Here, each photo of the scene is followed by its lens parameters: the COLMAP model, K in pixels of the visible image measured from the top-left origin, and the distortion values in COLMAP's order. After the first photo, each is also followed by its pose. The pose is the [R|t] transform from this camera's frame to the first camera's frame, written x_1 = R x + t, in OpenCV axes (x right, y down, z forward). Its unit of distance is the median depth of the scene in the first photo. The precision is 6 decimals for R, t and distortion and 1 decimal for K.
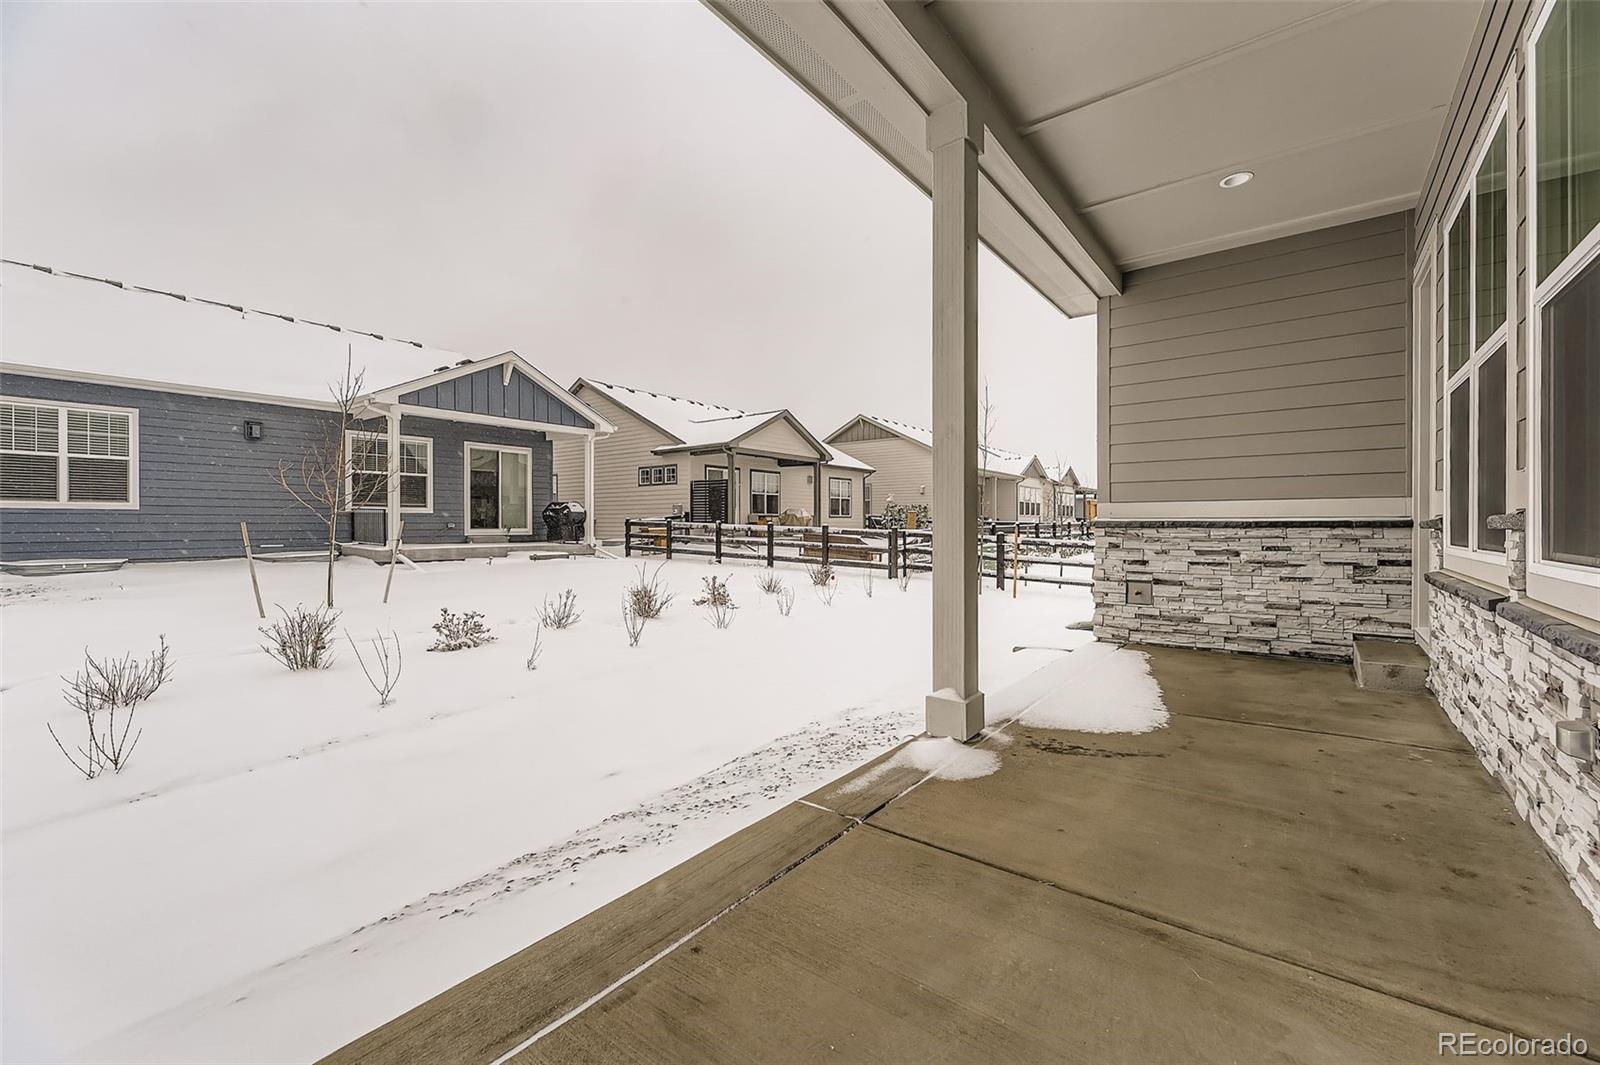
lens RADIAL K [[655.8, 0, 813.7], [0, 655.8, 524.3], [0, 0, 1]] dist [0.011665, -0.002468]
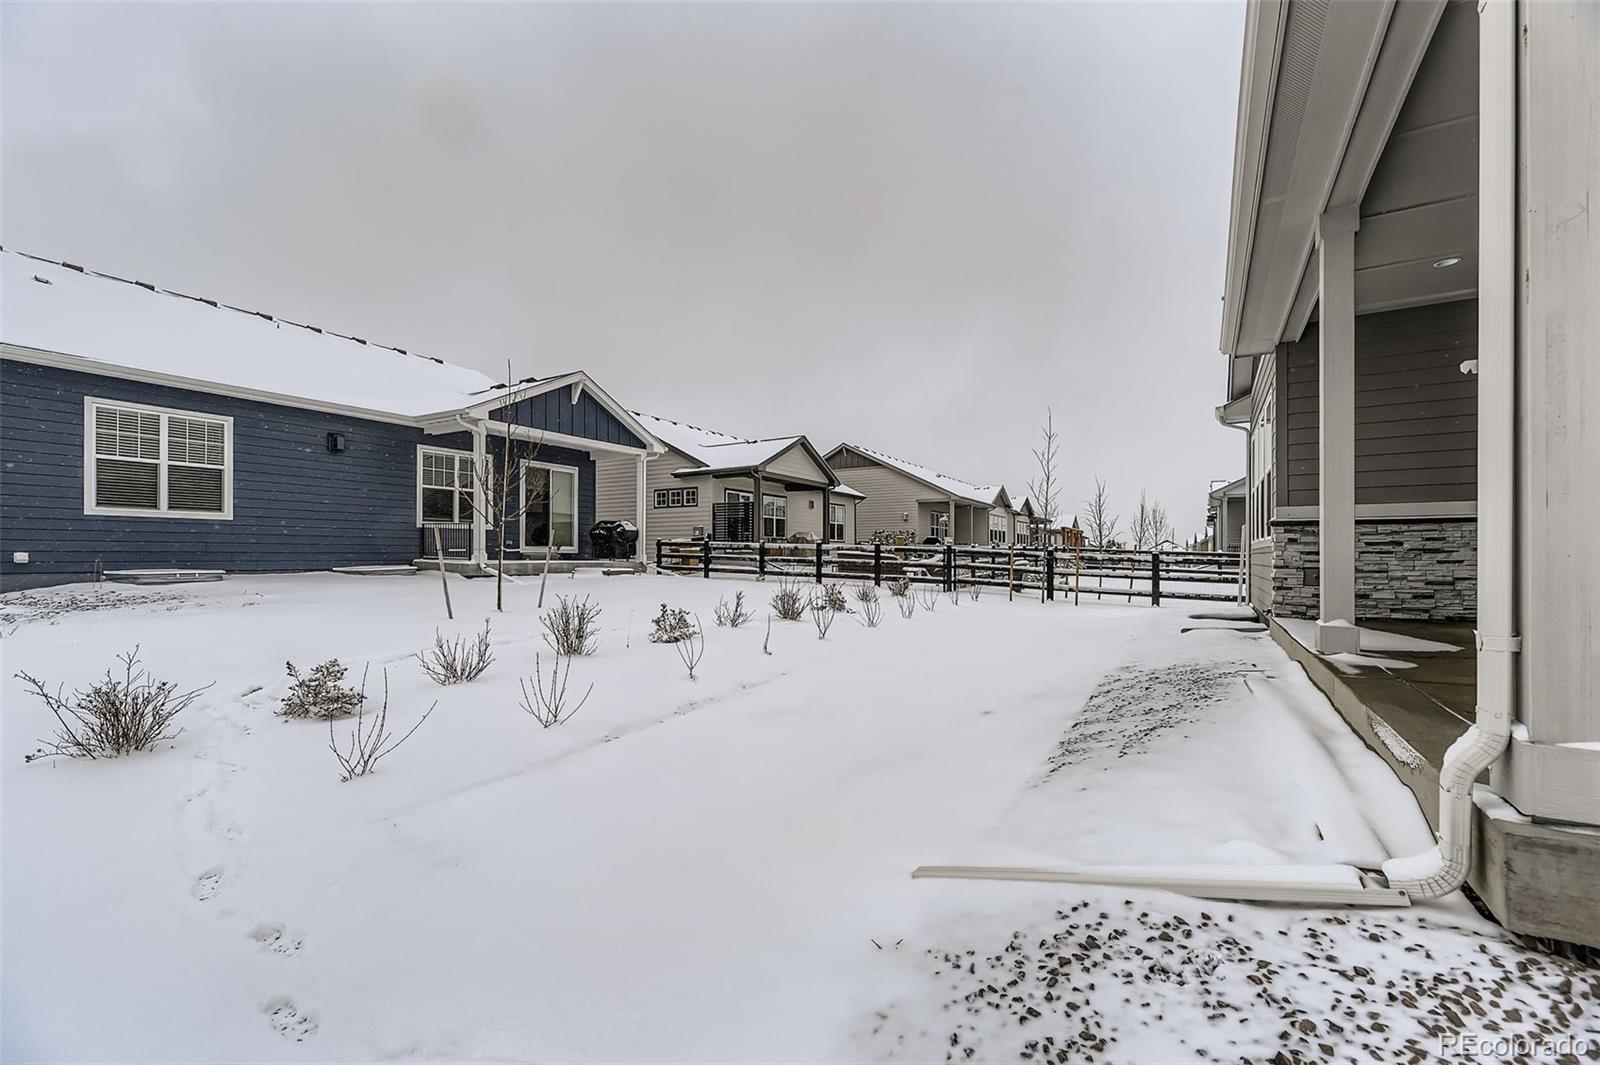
lens RADIAL K [[655.8, 0, 823.4], [0, 655.8, 557.5], [0, 0, 1]] dist [0.011665, -0.002468]
pose [[0.994172, 0.001538, 0.107794, -0.575268], [-0.001990, 0.999990, 0.004091, 0.062720], [-0.107787, -0.004281, 0.994165, -0.156933]]
